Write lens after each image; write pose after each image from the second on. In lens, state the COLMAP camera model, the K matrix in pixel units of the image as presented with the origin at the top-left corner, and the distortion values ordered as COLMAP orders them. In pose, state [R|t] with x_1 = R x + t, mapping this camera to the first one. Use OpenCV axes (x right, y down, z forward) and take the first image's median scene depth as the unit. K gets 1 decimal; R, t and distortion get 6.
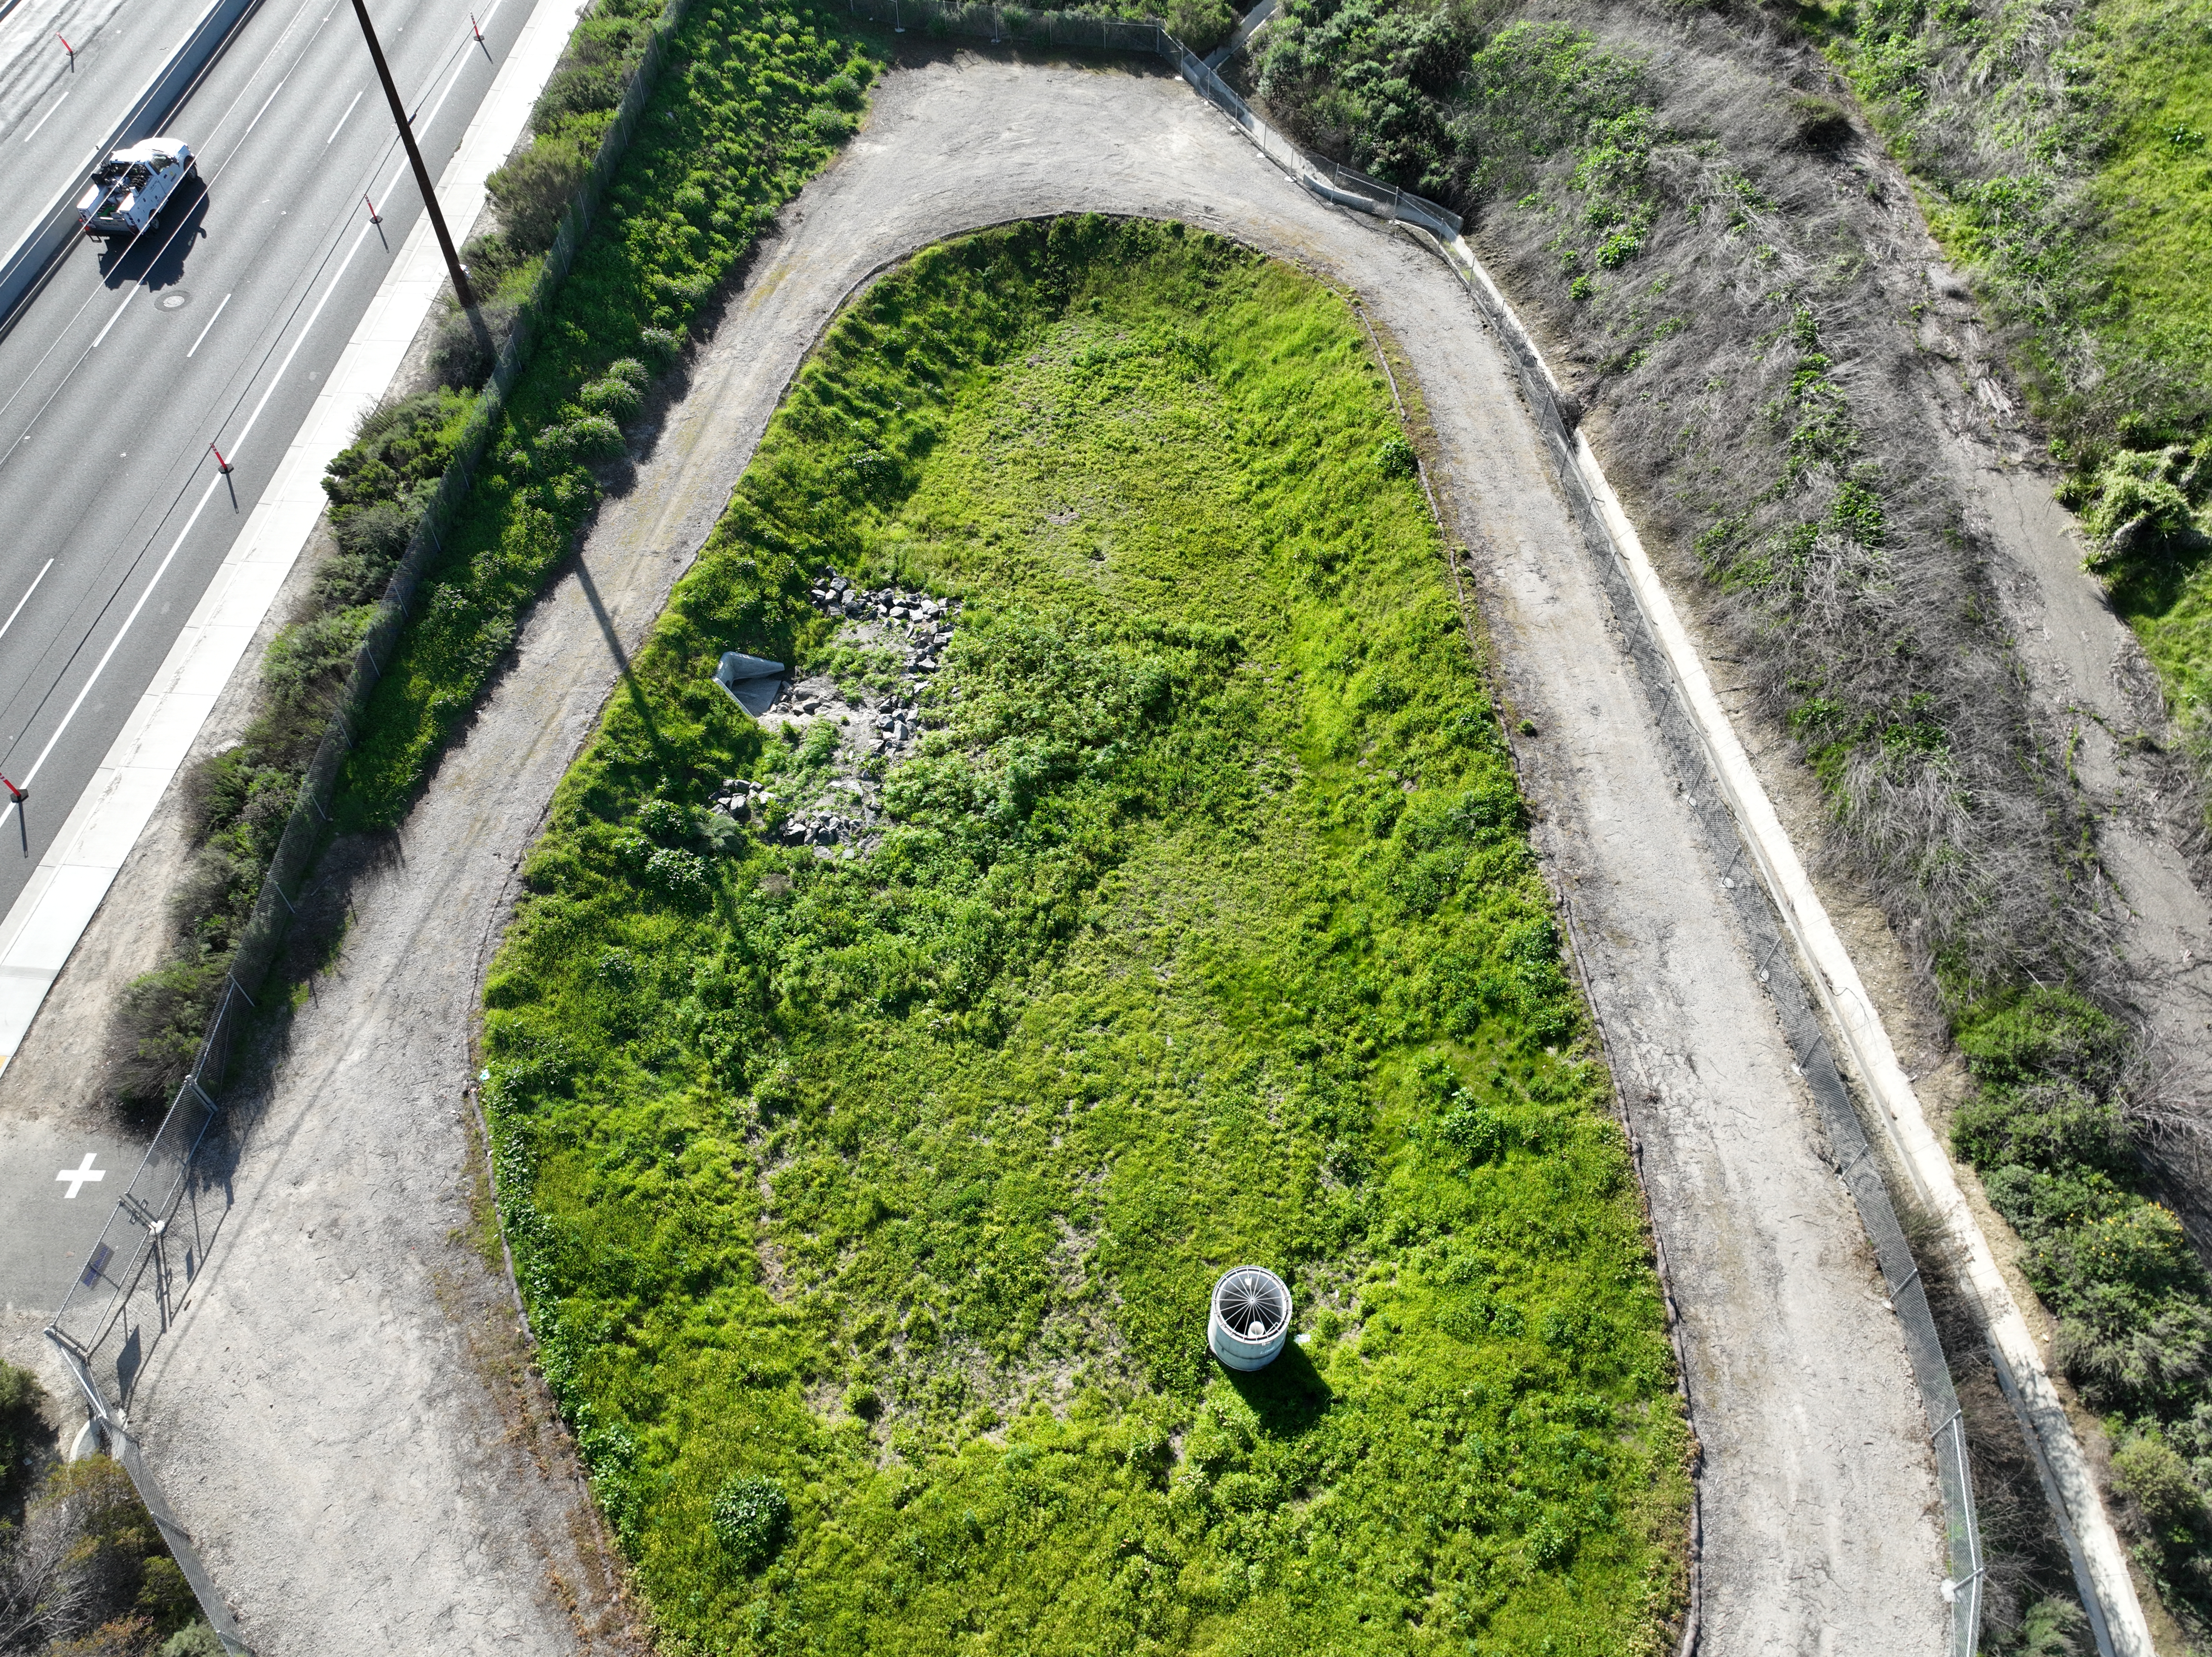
lens RADIAL K [[1549.7, 0, 1107.1], [0, 1549.7, 817.2], [0, 0, 1]] dist [-0.002914, 0.018490]
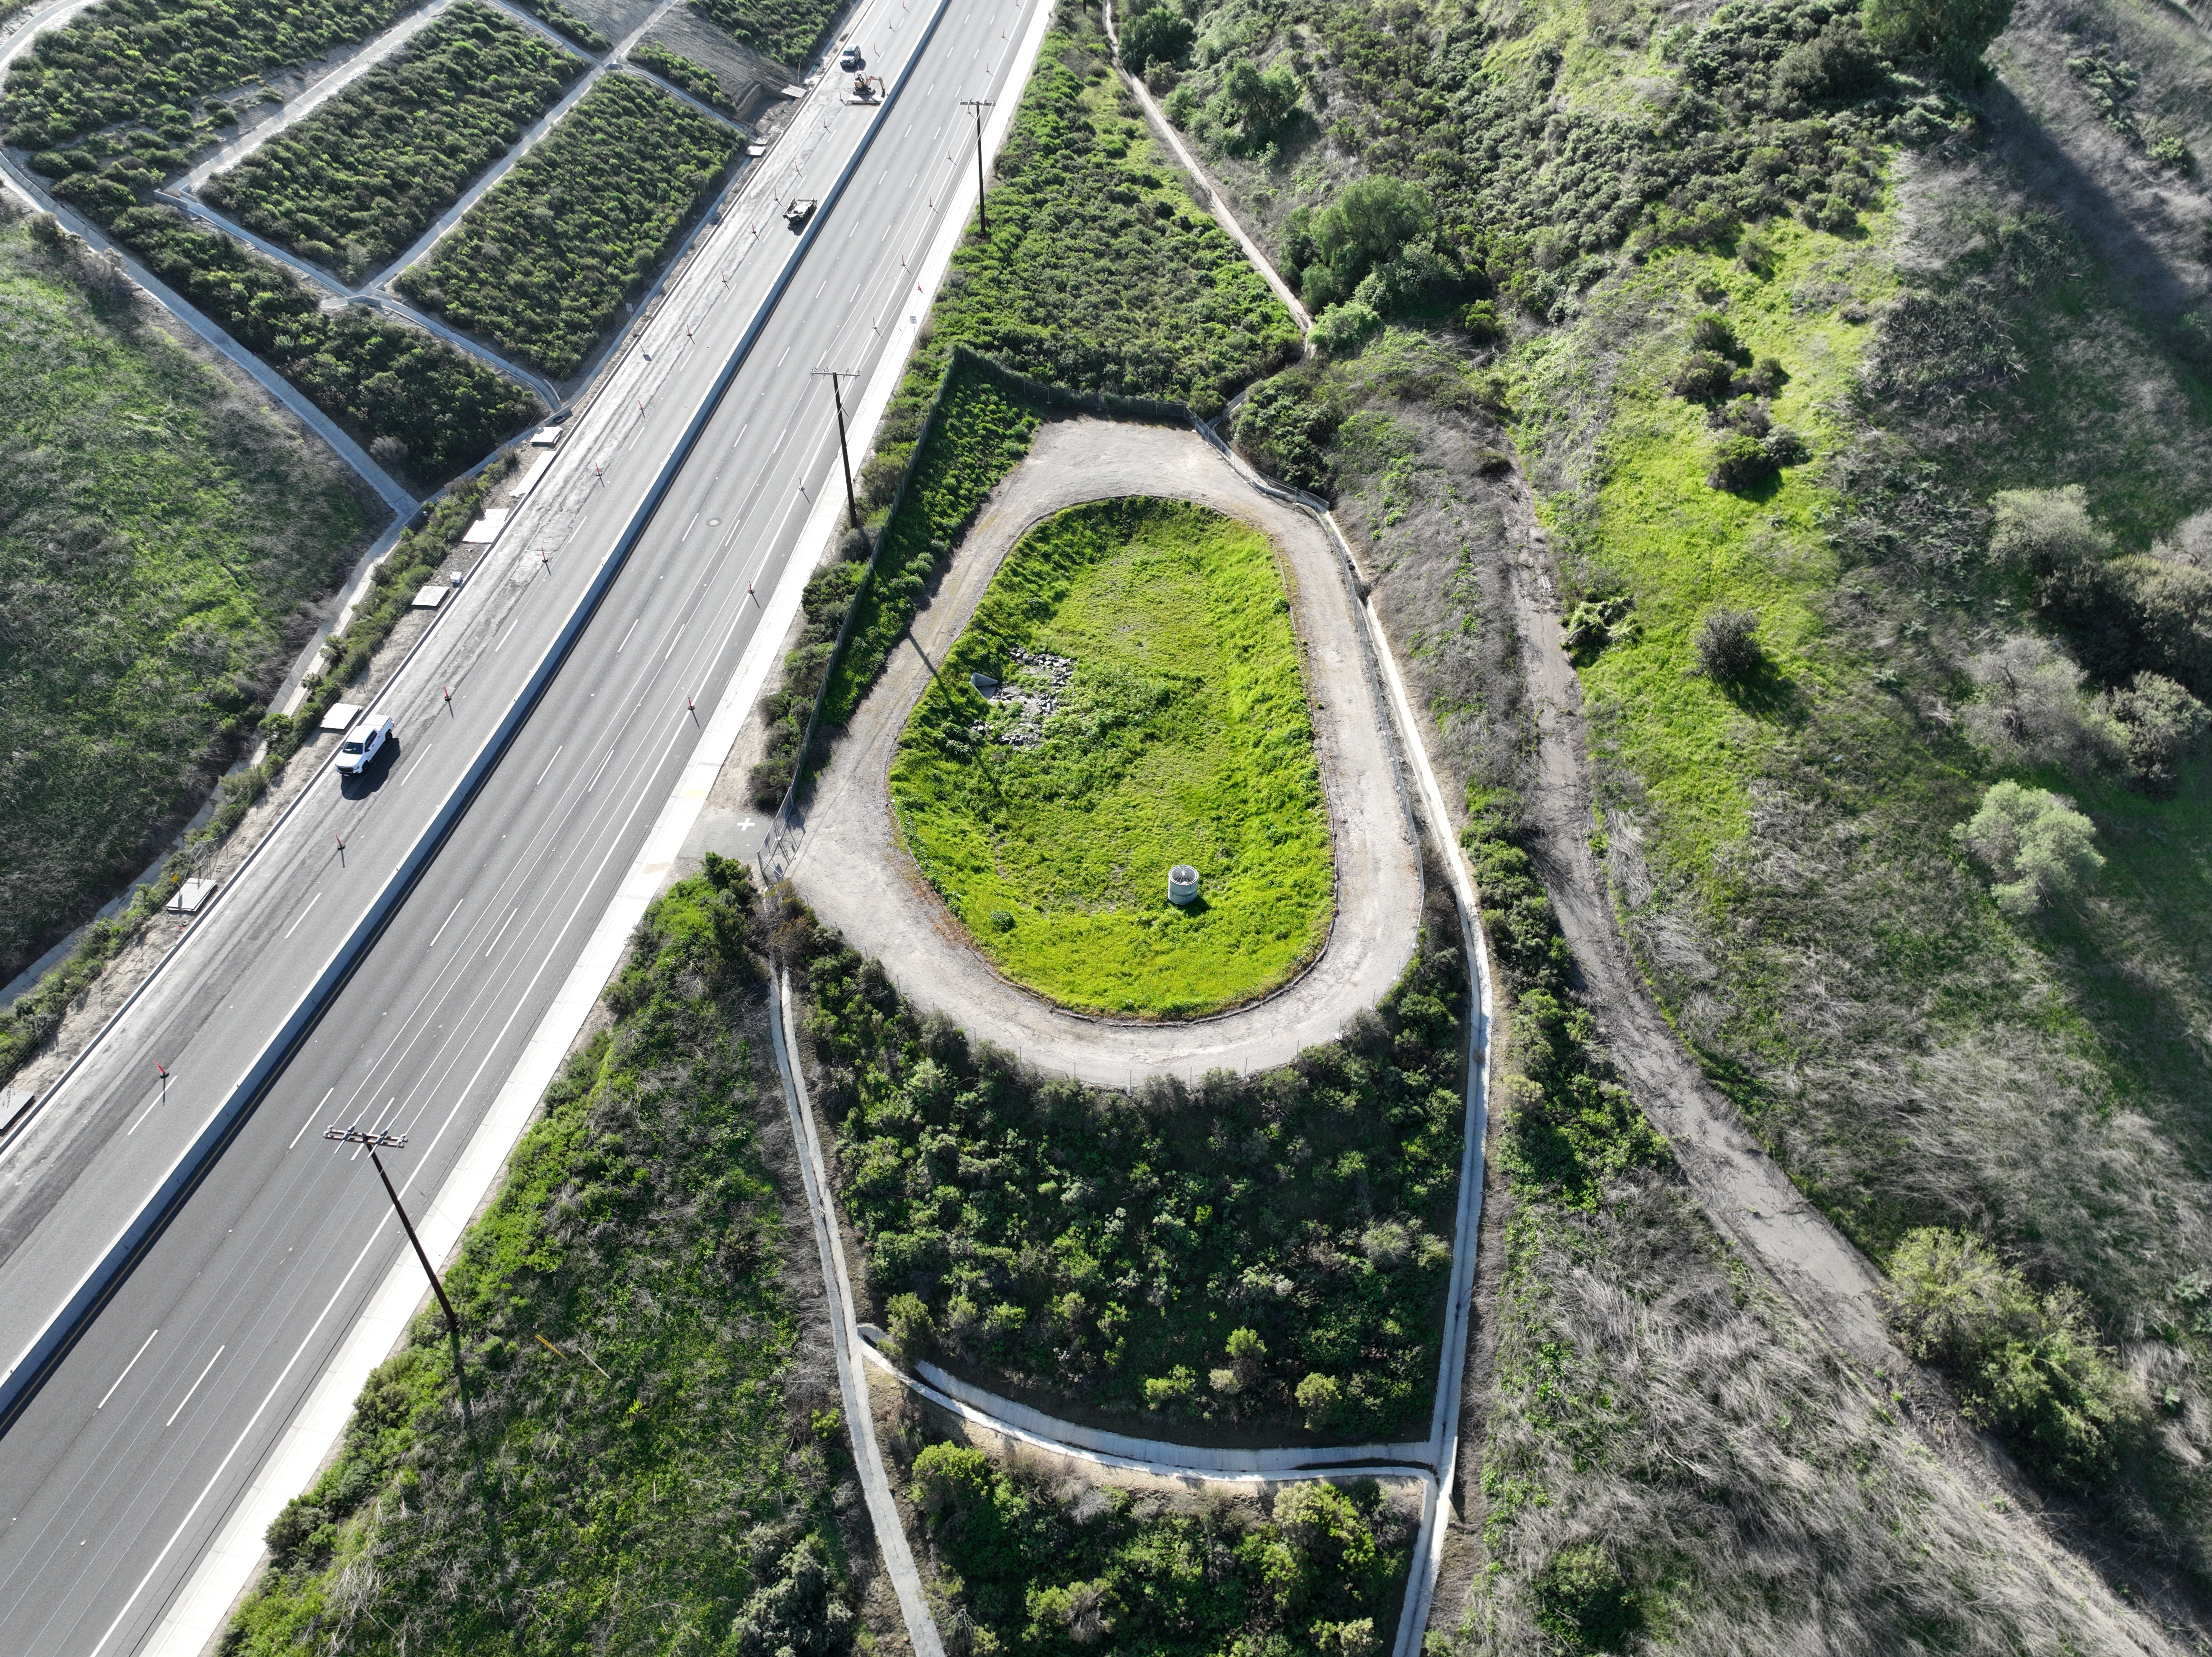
lens RADIAL K [[1549.7, 0, 1100.5], [0, 1549.7, 833.3], [0, 0, 1]] dist [-0.002914, 0.018490]
pose [[0.998490, 0.036313, -0.041224, 0.042361], [-0.042693, 0.985157, -0.166265, 0.515108], [0.034574, 0.167773, 0.985219, -1.236069]]
